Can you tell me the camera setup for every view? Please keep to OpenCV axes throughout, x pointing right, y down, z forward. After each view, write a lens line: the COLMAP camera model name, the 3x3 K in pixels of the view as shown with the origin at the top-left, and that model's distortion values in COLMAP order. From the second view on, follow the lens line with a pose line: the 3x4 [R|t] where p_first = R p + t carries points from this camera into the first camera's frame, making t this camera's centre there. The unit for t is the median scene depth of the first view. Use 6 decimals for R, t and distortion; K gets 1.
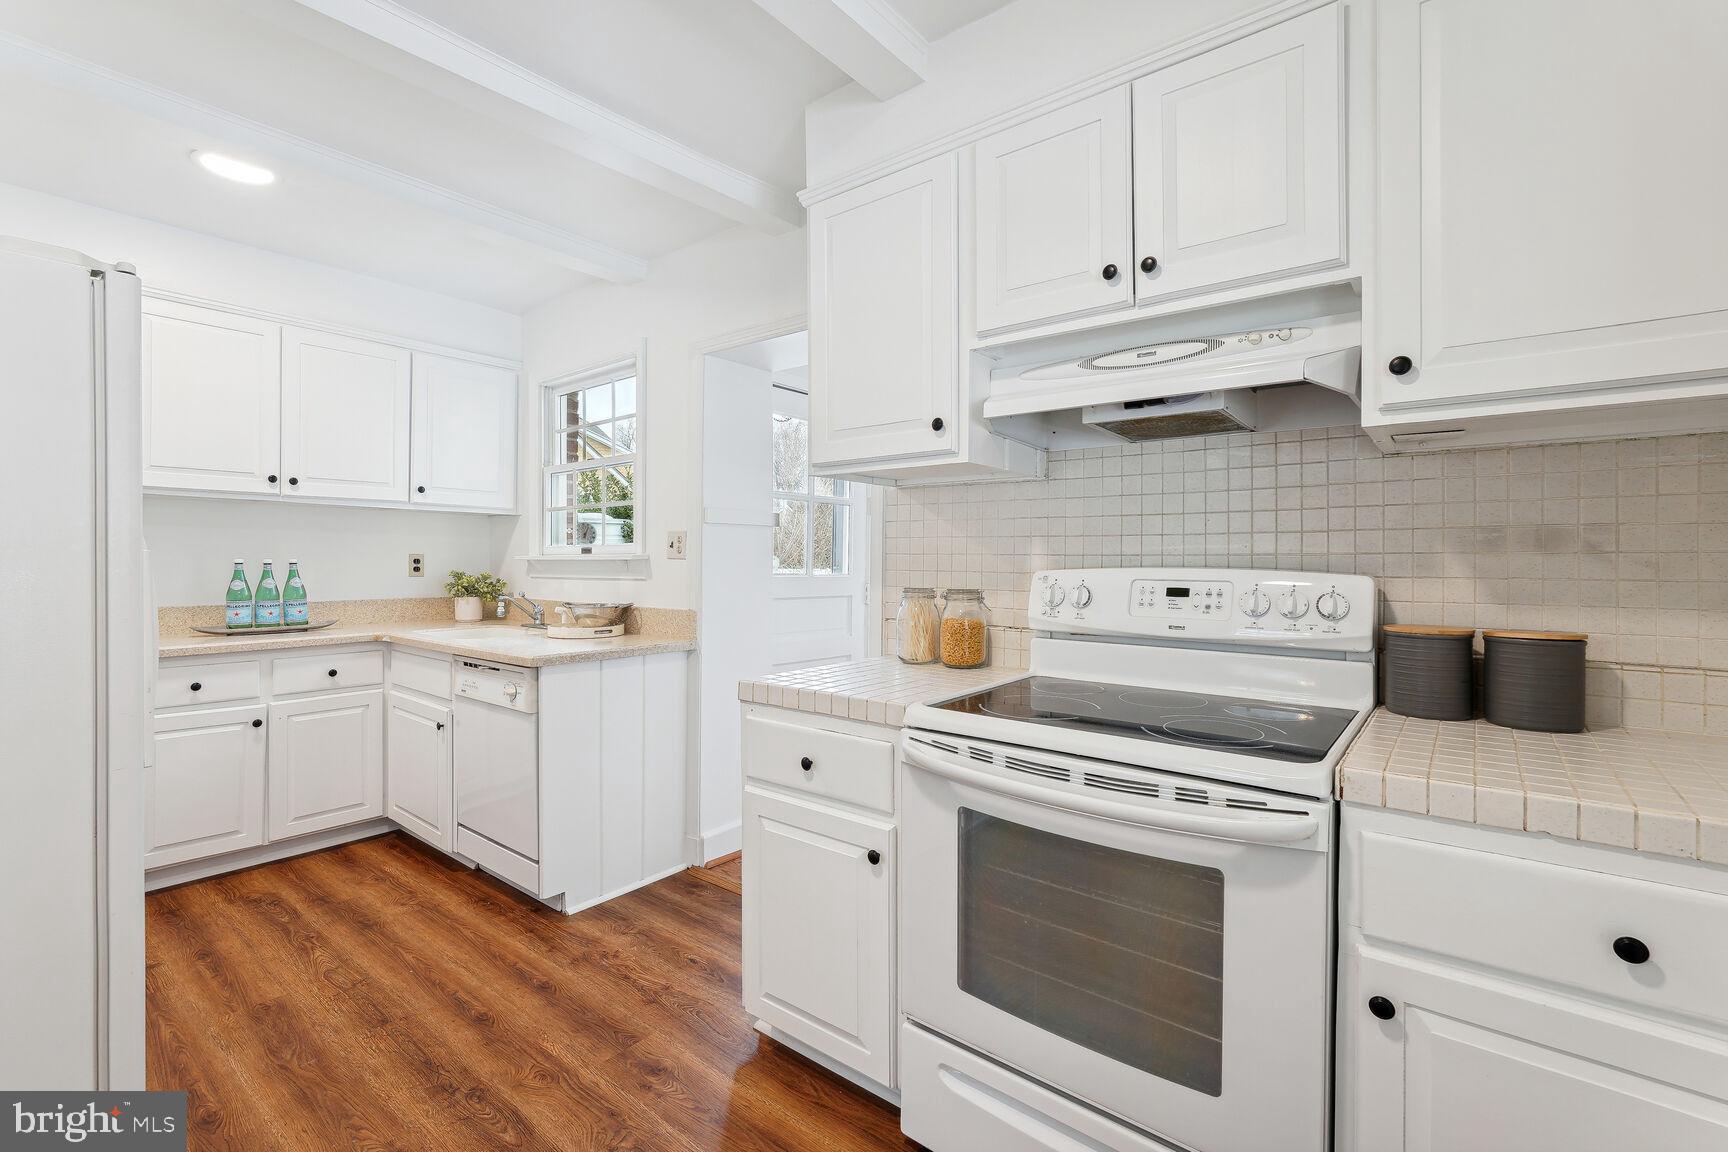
lens RADIAL K [[769.5, 0, 869.5], [0, 769.5, 563.9], [0, 0, 1]] dist [-0.010401, 0.003135]
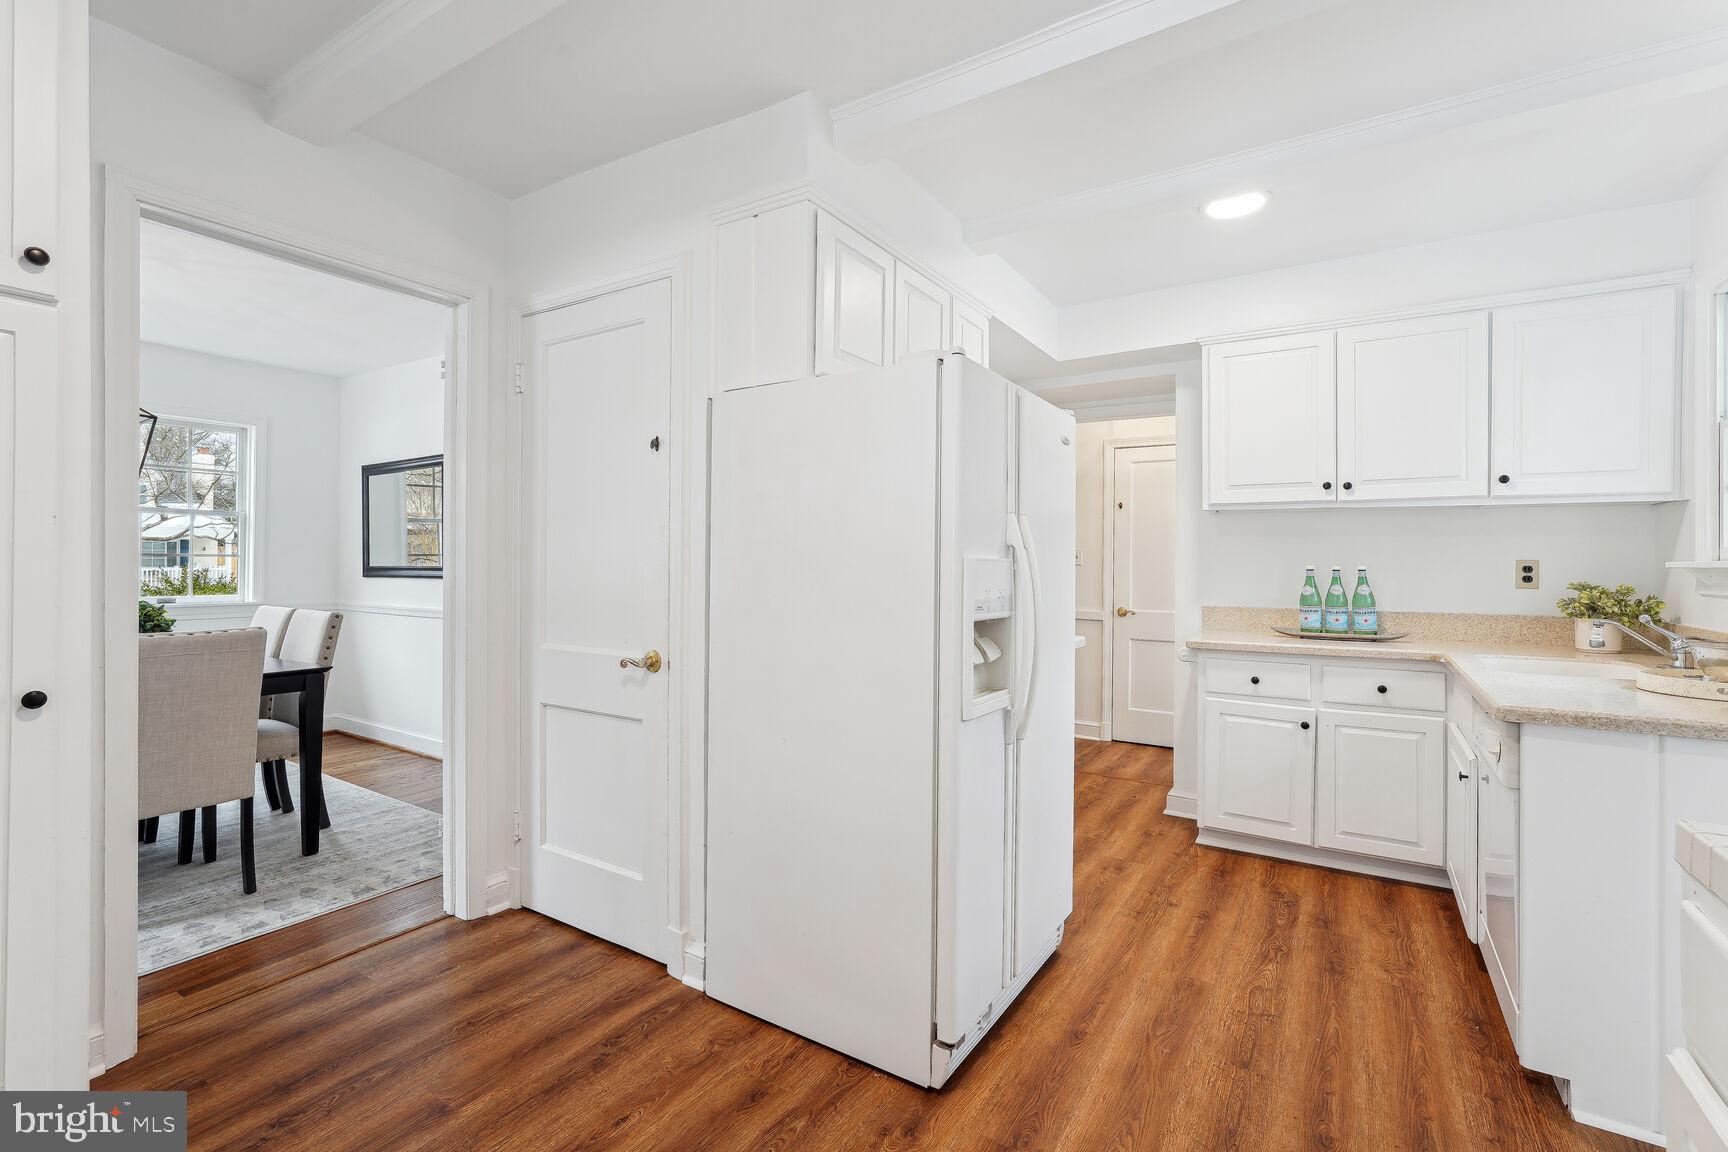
lens RADIAL K [[769.5, 0, 862.4], [0, 769.5, 566.1], [0, 0, 1]] dist [-0.010401, 0.003135]
pose [[0.105645, 0.000619, -0.994404, 0.184862], [-0.010169, 0.999948, -0.000458, 0.001295], [0.994352, 0.010160, 0.105645, 0.345629]]
